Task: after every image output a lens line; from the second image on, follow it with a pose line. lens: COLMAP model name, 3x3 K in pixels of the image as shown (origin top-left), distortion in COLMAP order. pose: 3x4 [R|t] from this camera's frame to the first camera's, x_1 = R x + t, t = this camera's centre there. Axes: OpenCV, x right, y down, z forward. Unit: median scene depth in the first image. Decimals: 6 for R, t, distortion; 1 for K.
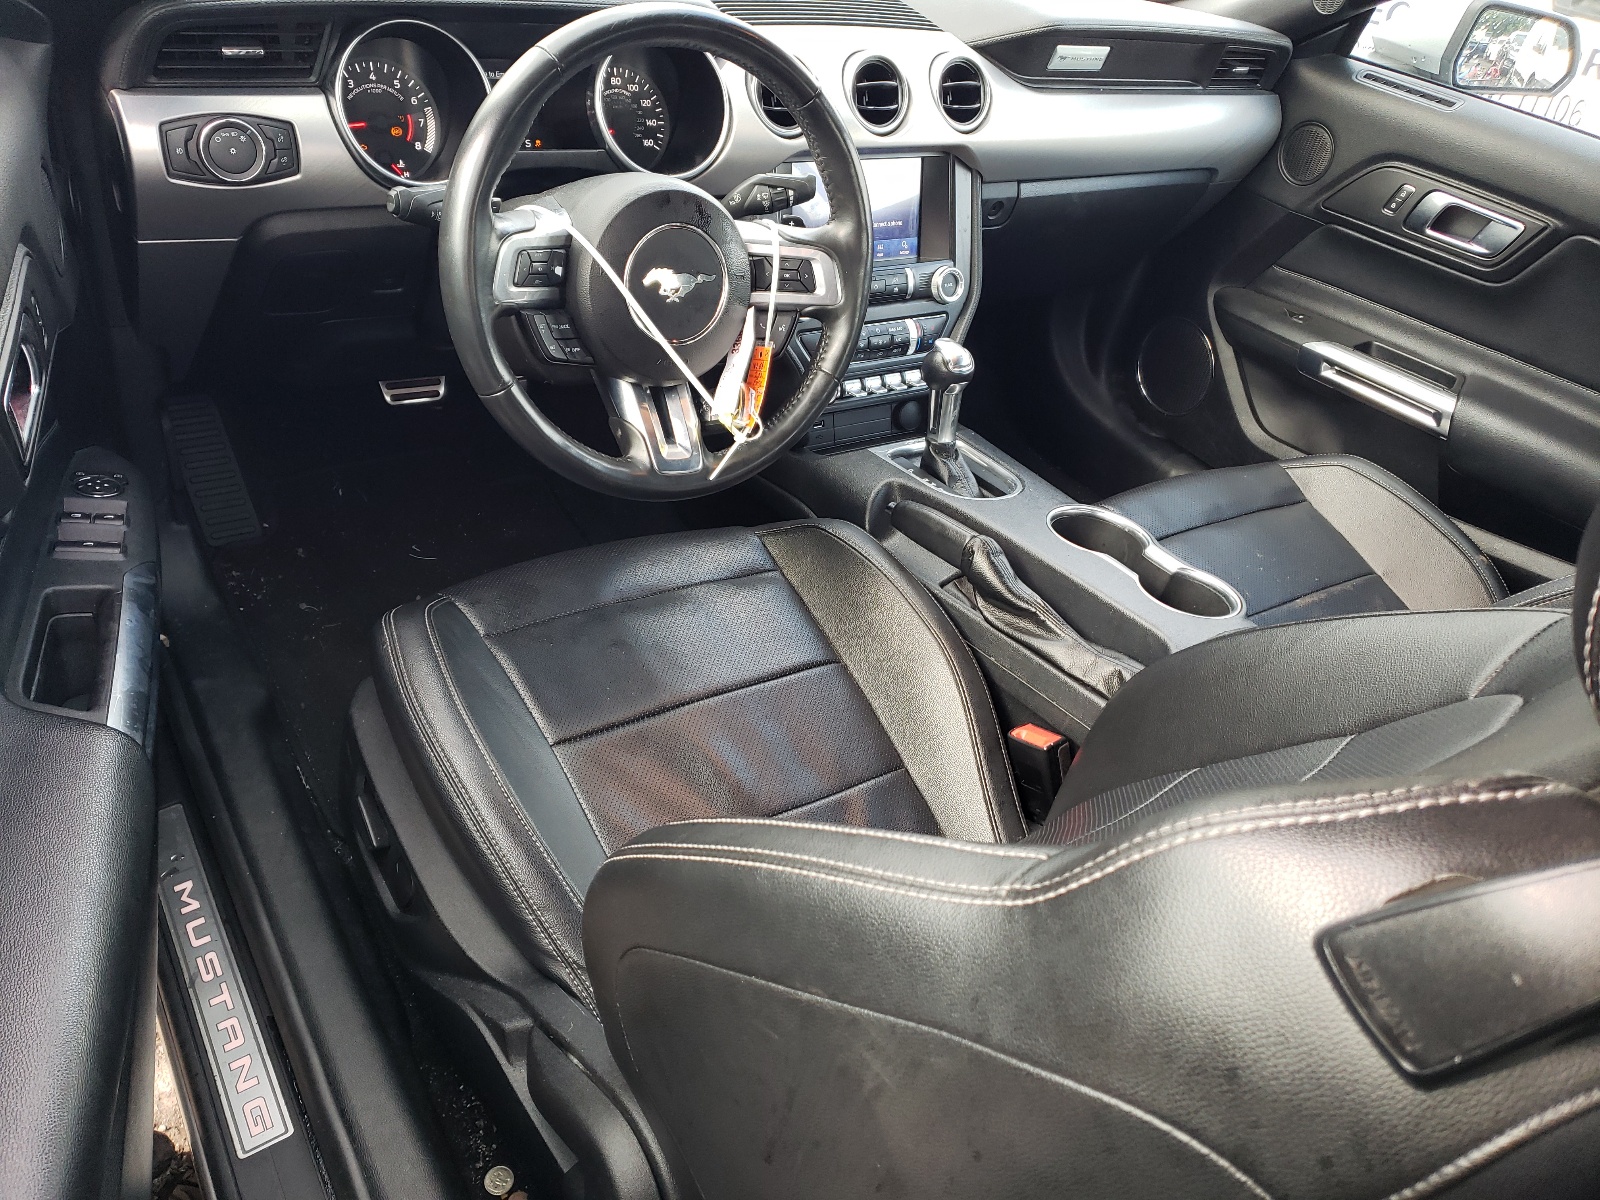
lens RADIAL K [[1219.0, 0, 799.4], [0, 1219.0, 597.9], [0, 0, 1]] dist [-0.003189, -0.000633]
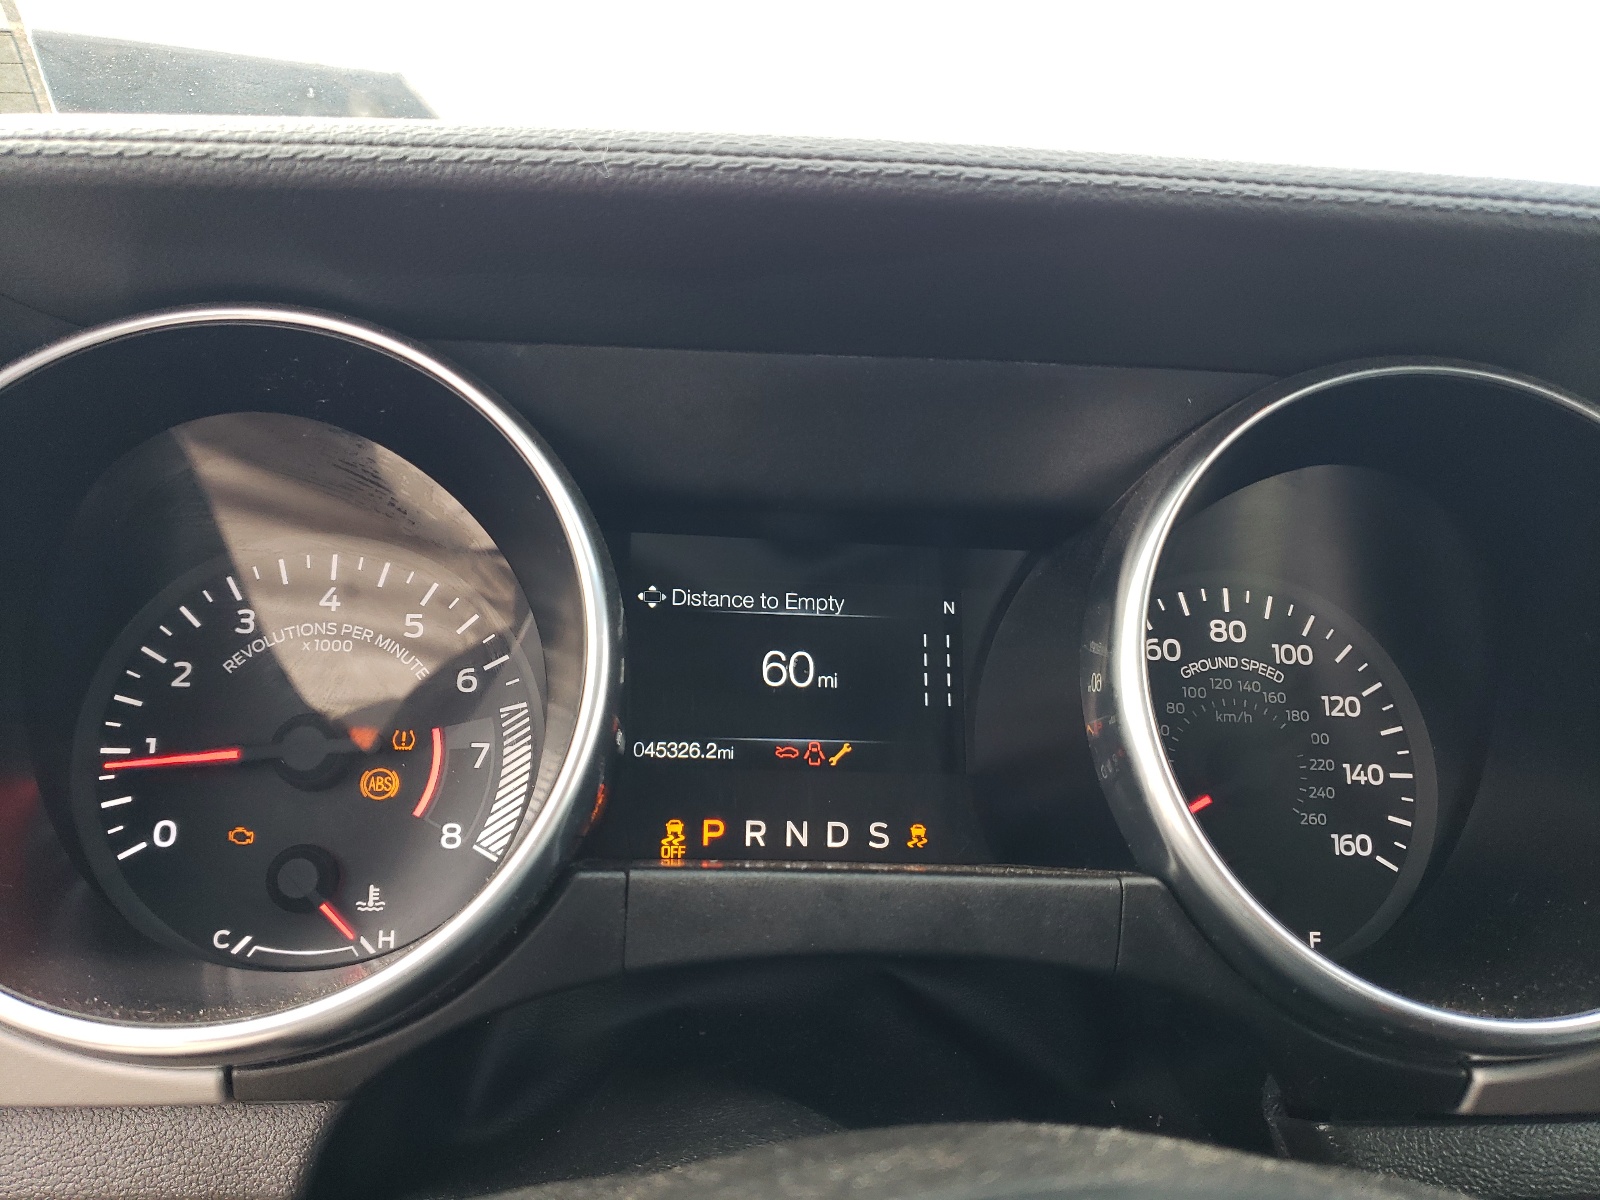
lens RADIAL K [[1218.5, 0, 801.8], [0, 1218.5, 599.4], [0, 0, 1]] dist [0.008482, 0.001123]
pose [[0.879272, -0.057807, -0.472800, -0.103625], [-0.189046, 0.868731, -0.457786, -0.284017], [0.437199, 0.491899, 0.752923, 0.743026]]
